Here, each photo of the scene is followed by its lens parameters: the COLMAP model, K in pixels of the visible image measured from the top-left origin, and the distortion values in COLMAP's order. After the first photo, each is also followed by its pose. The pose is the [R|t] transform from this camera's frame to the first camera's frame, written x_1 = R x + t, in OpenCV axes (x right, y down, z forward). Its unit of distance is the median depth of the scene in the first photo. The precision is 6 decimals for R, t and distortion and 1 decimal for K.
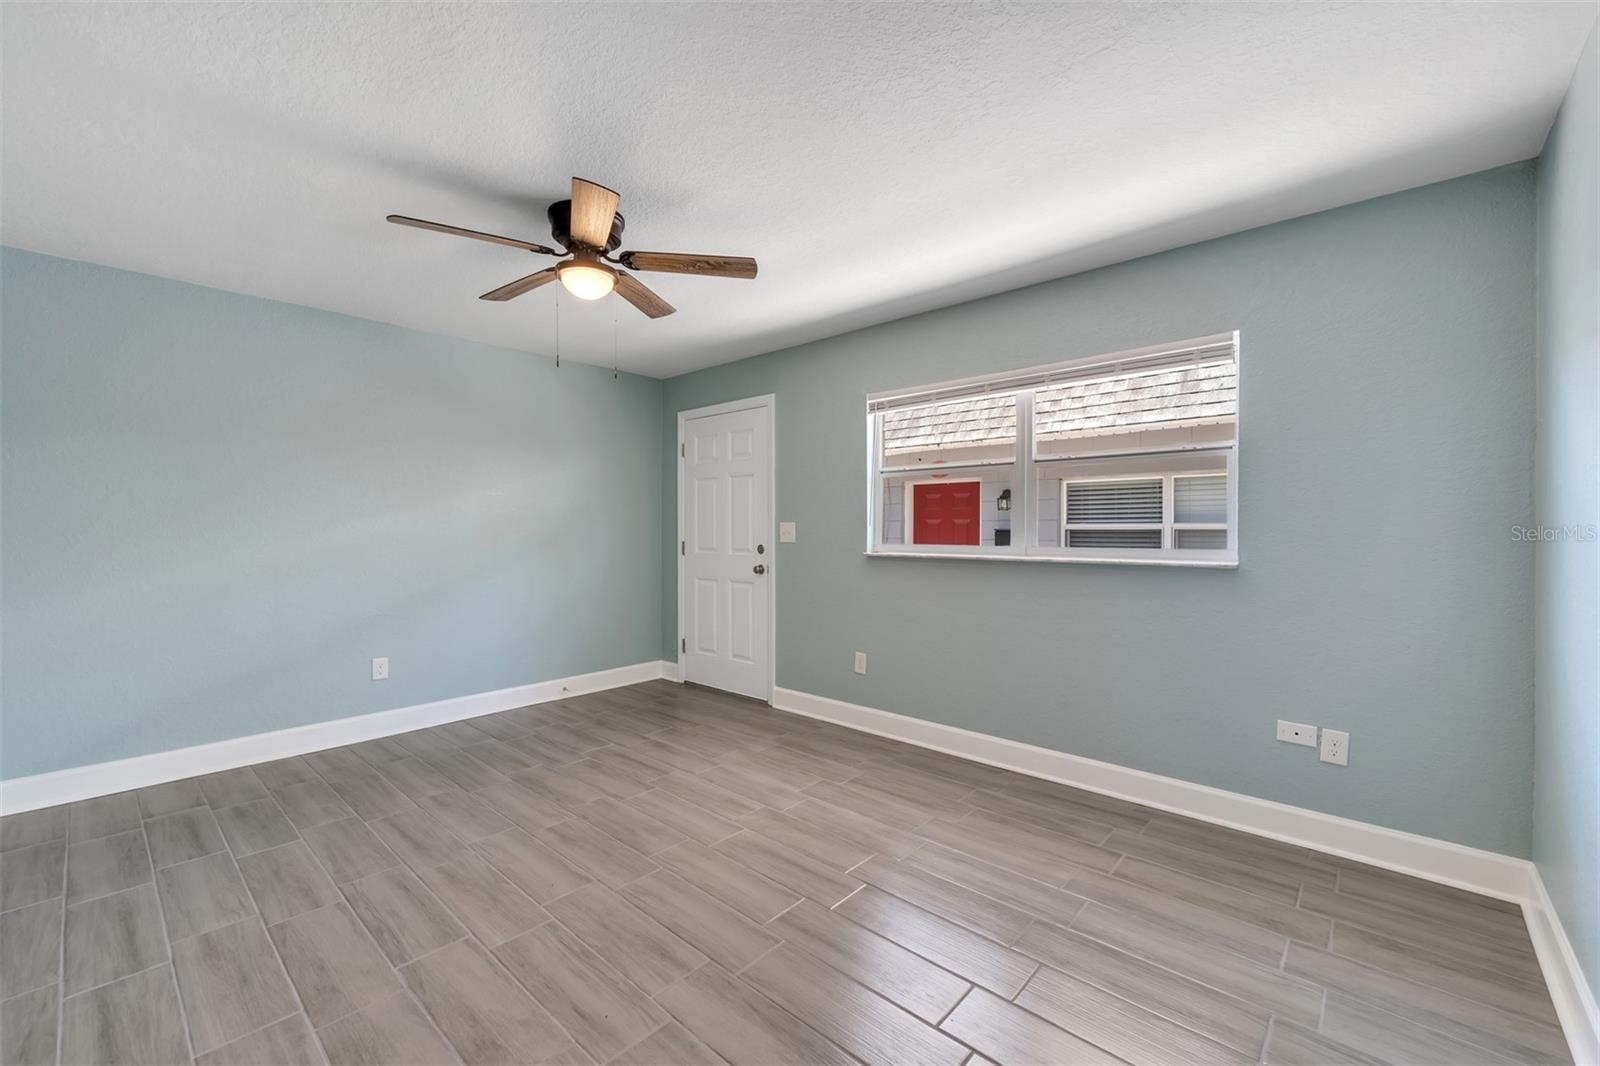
lens RADIAL K [[652.7, 0, 799.8], [0, 652.7, 542.9], [0, 0, 1]] dist [0.002284, -0.000749]
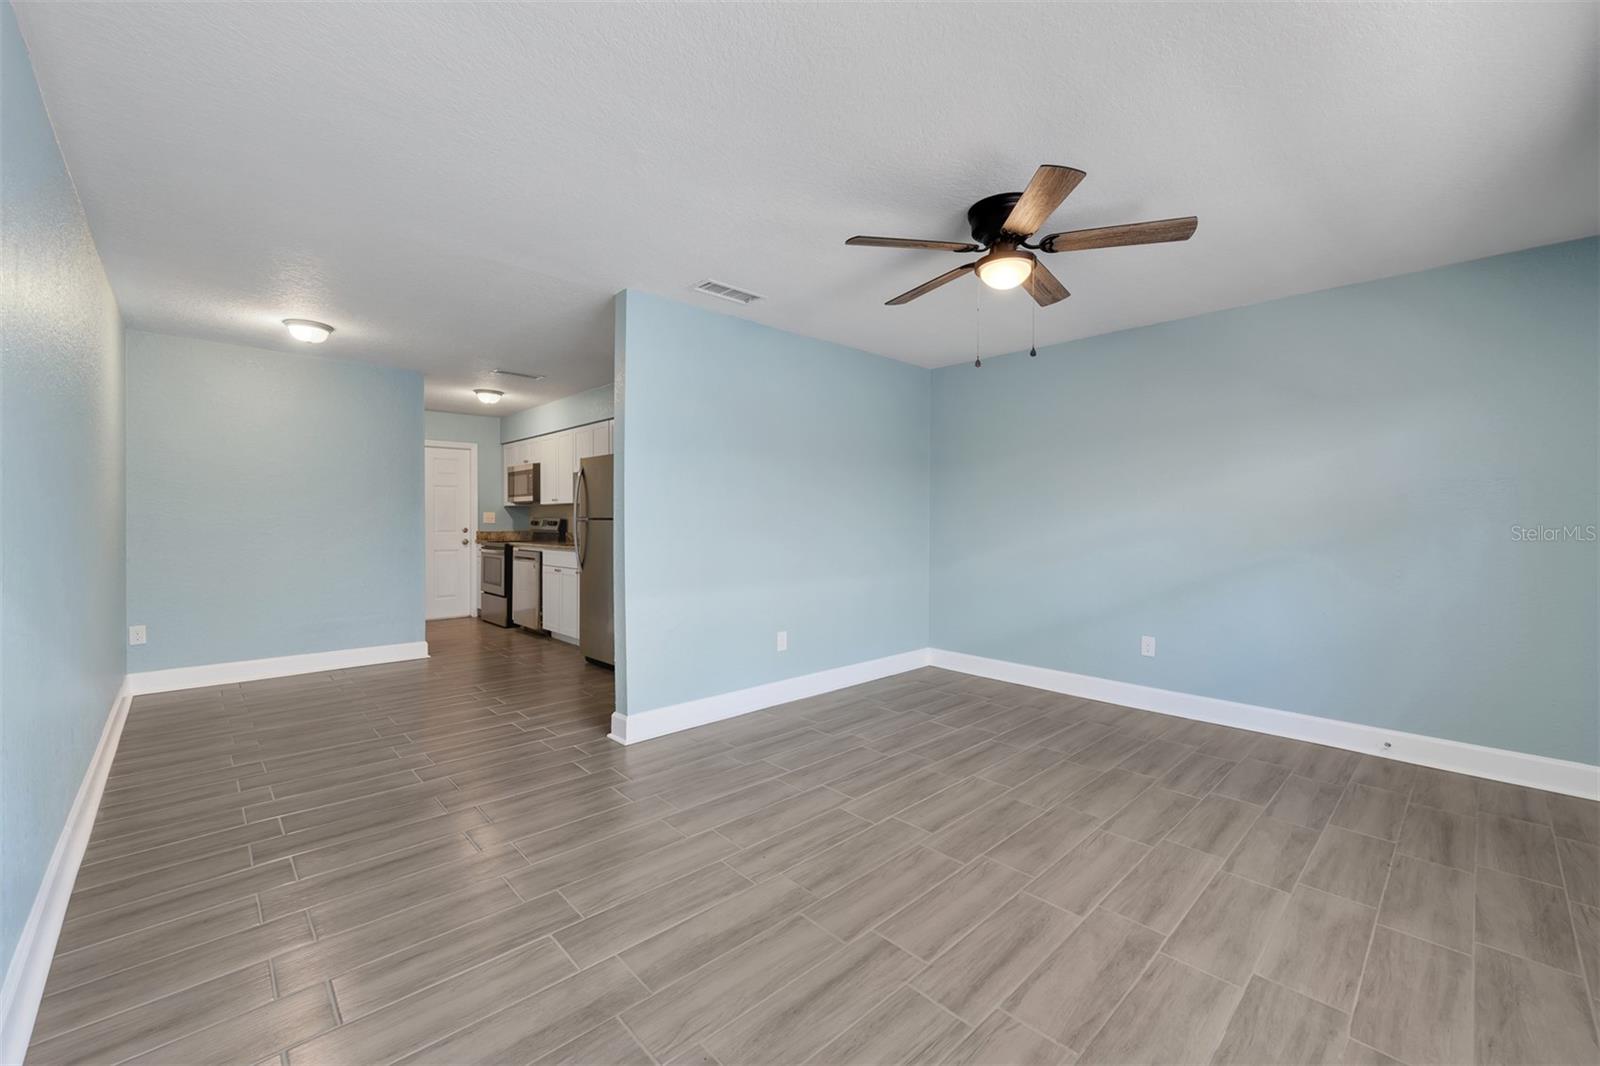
lens RADIAL K [[652.7, 0, 798.5], [0, 652.7, 520.3], [0, 0, 1]] dist [0.002284, -0.000749]
pose [[-0.090948, 0.002972, -0.995851, 0.606039], [-0.027176, 0.999616, 0.005465, -0.006717], [0.995485, 0.027561, -0.090832, 0.652855]]
